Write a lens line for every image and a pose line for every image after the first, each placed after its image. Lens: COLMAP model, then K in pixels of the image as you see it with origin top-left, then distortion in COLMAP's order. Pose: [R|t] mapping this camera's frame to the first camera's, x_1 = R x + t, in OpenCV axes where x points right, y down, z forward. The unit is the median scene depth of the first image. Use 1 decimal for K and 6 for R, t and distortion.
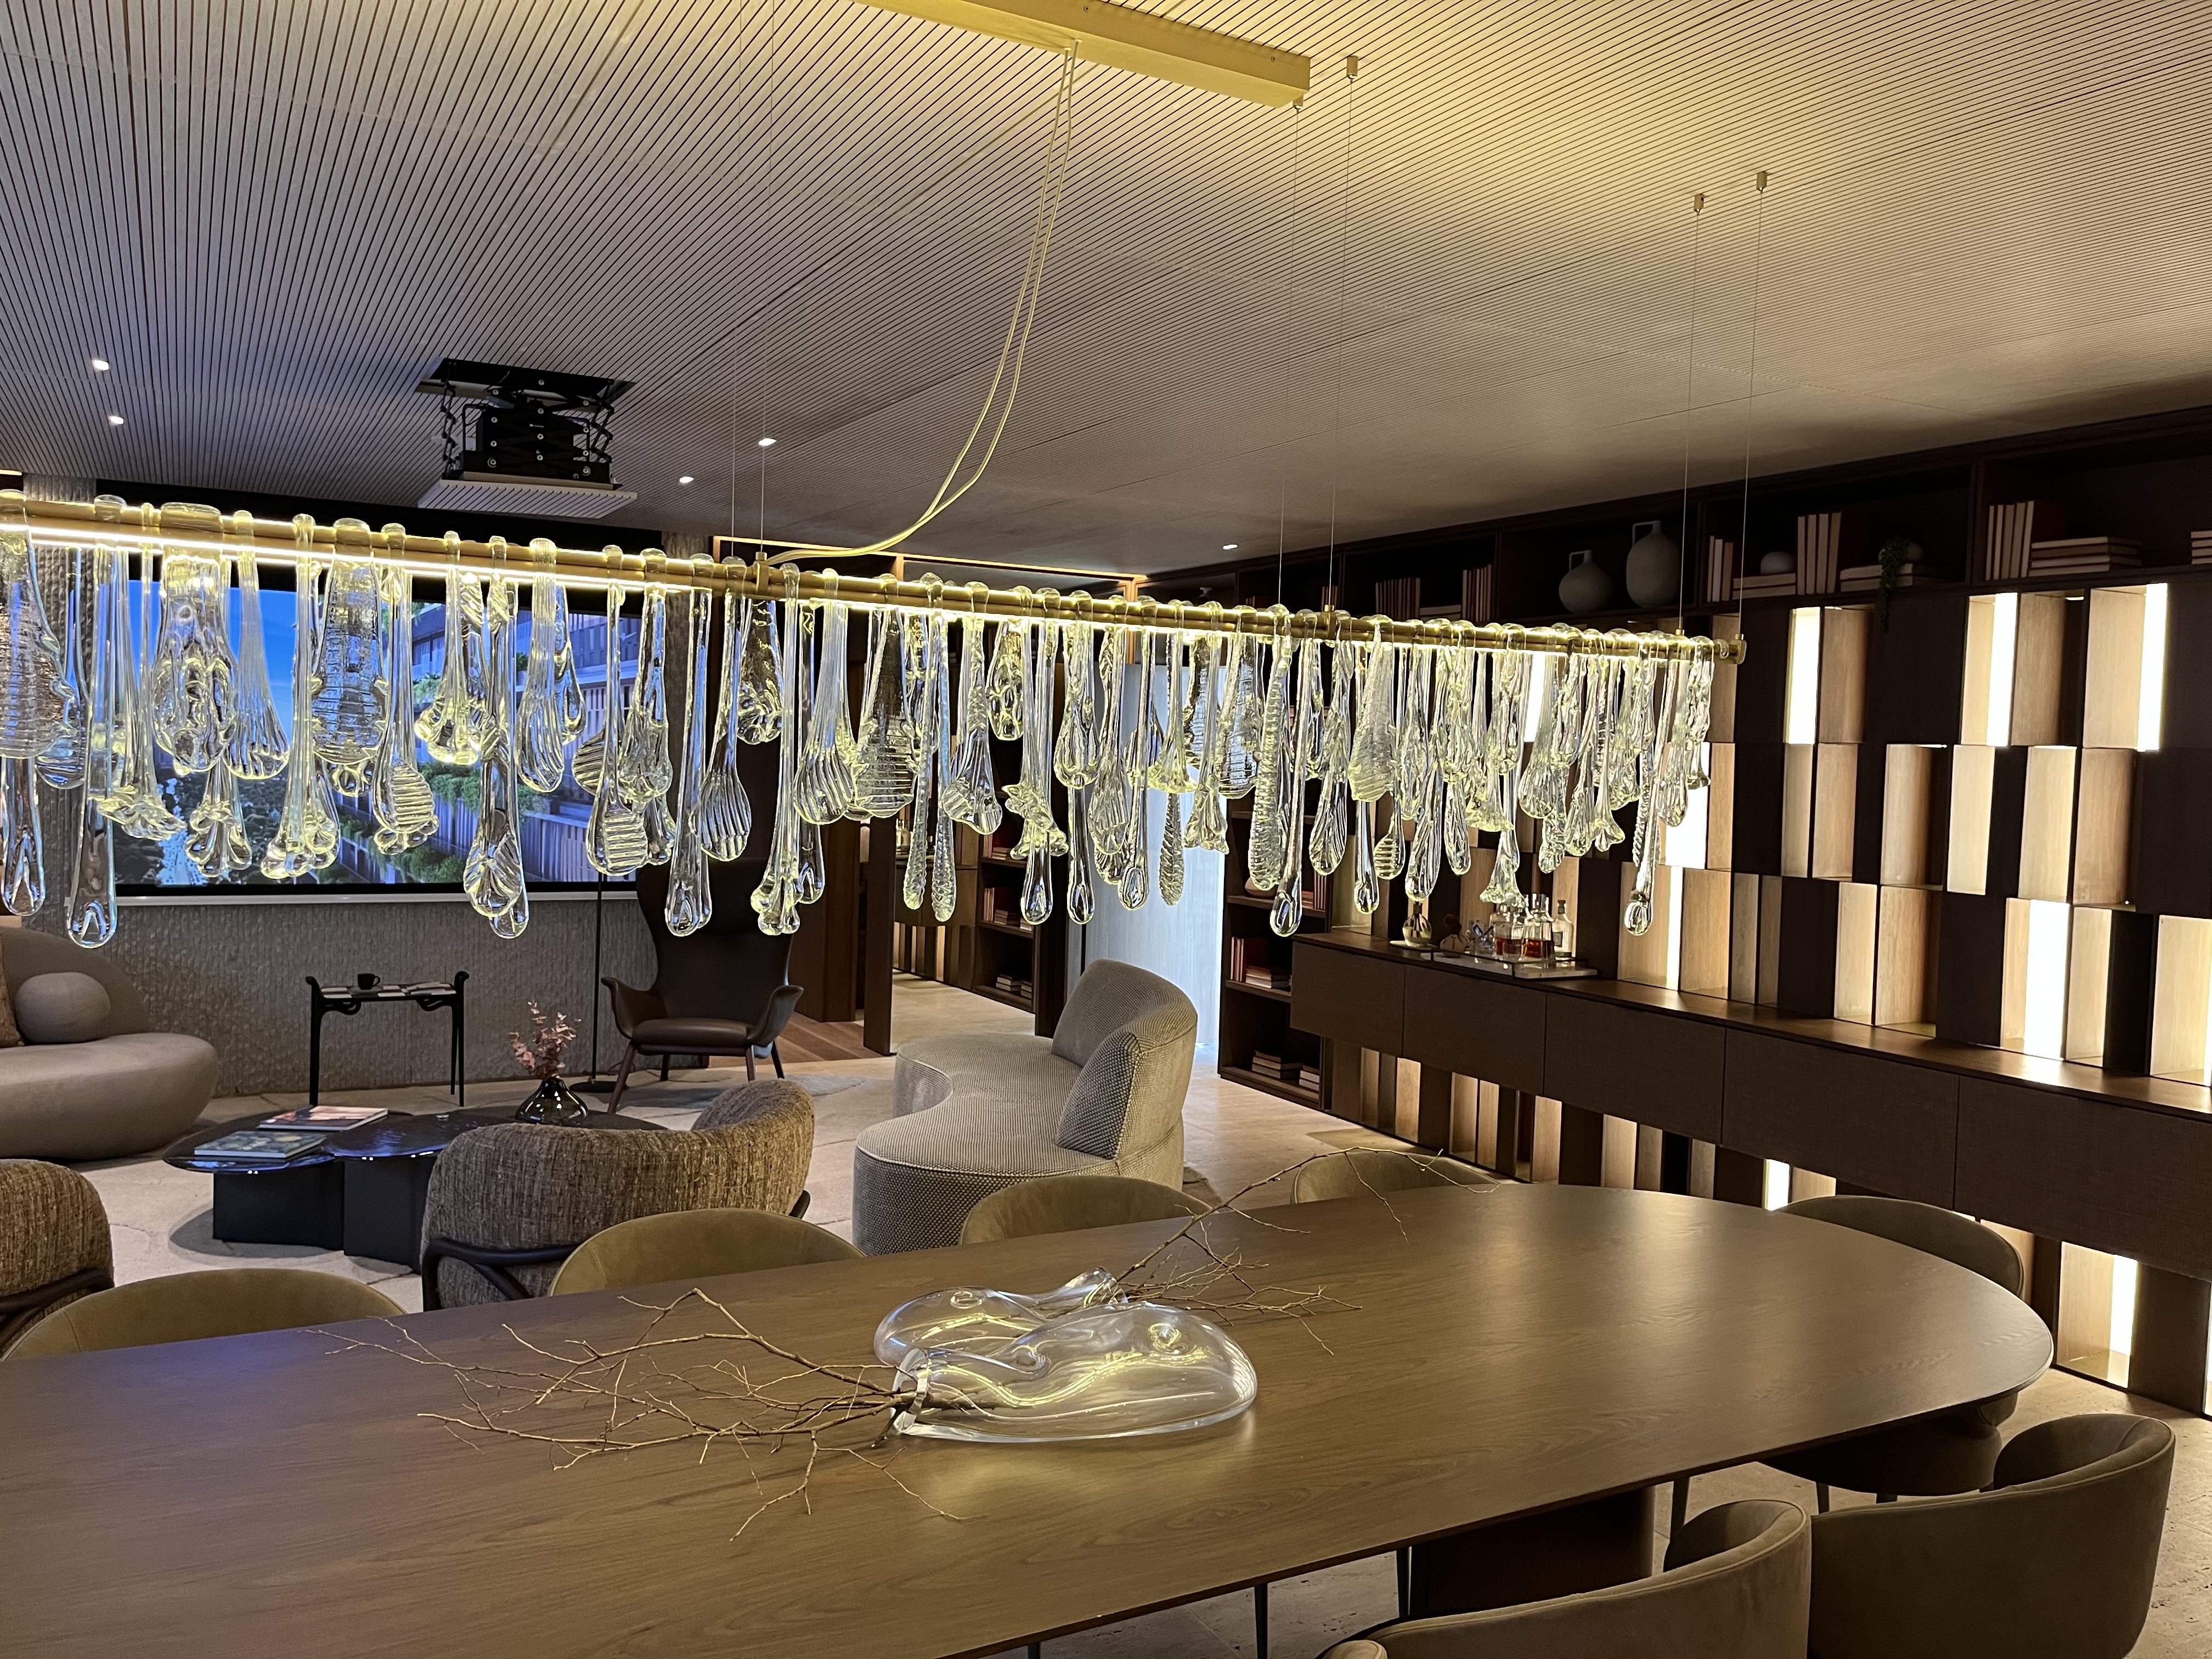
lens RADIAL K [[1667.4, 0, 1106.0], [0, 1667.4, 829.5], [0, 0, 1]] dist [-0.000500, -0.000099]
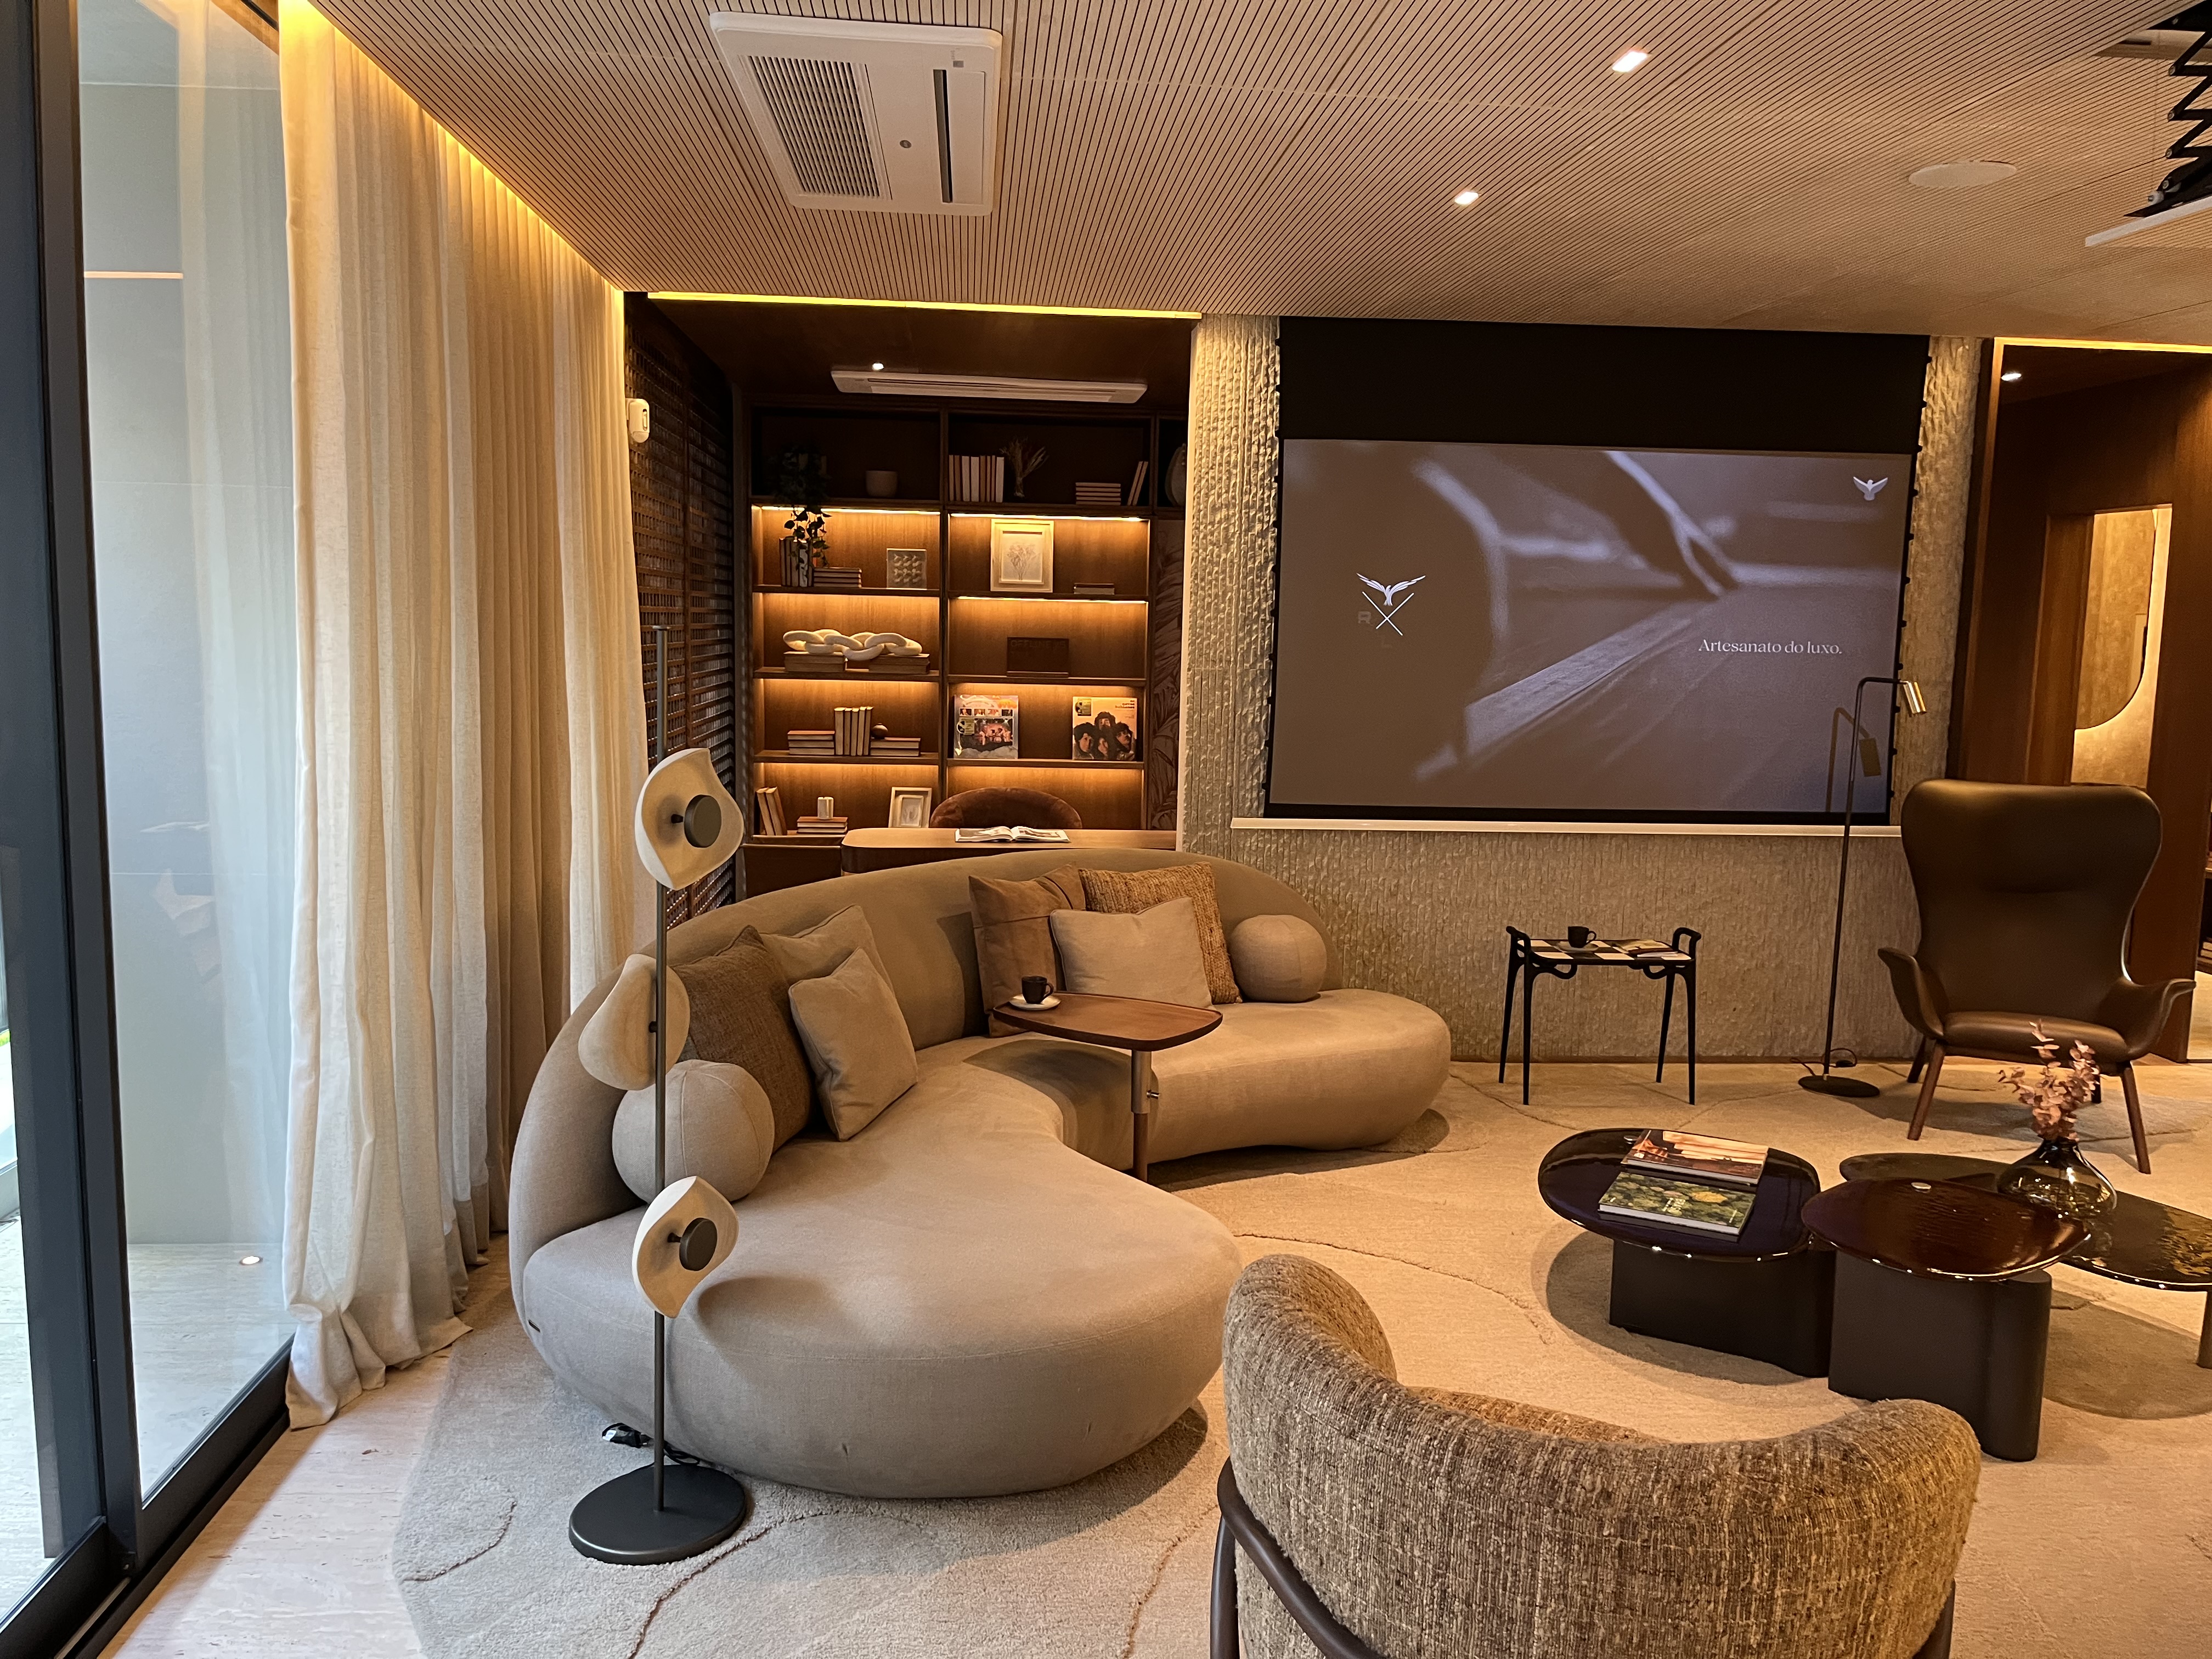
lens RADIAL K [[1676.0, 0, 1105.4], [0, 1676.0, 806.5], [0, 0, 1]] dist [0.133205, -0.178336]
pose [[0.912934, 0.036599, -0.406462, -0.315627], [-0.013085, 0.998084, 0.060482, -0.015730], [0.407896, -0.049898, 0.911664, 0.175470]]
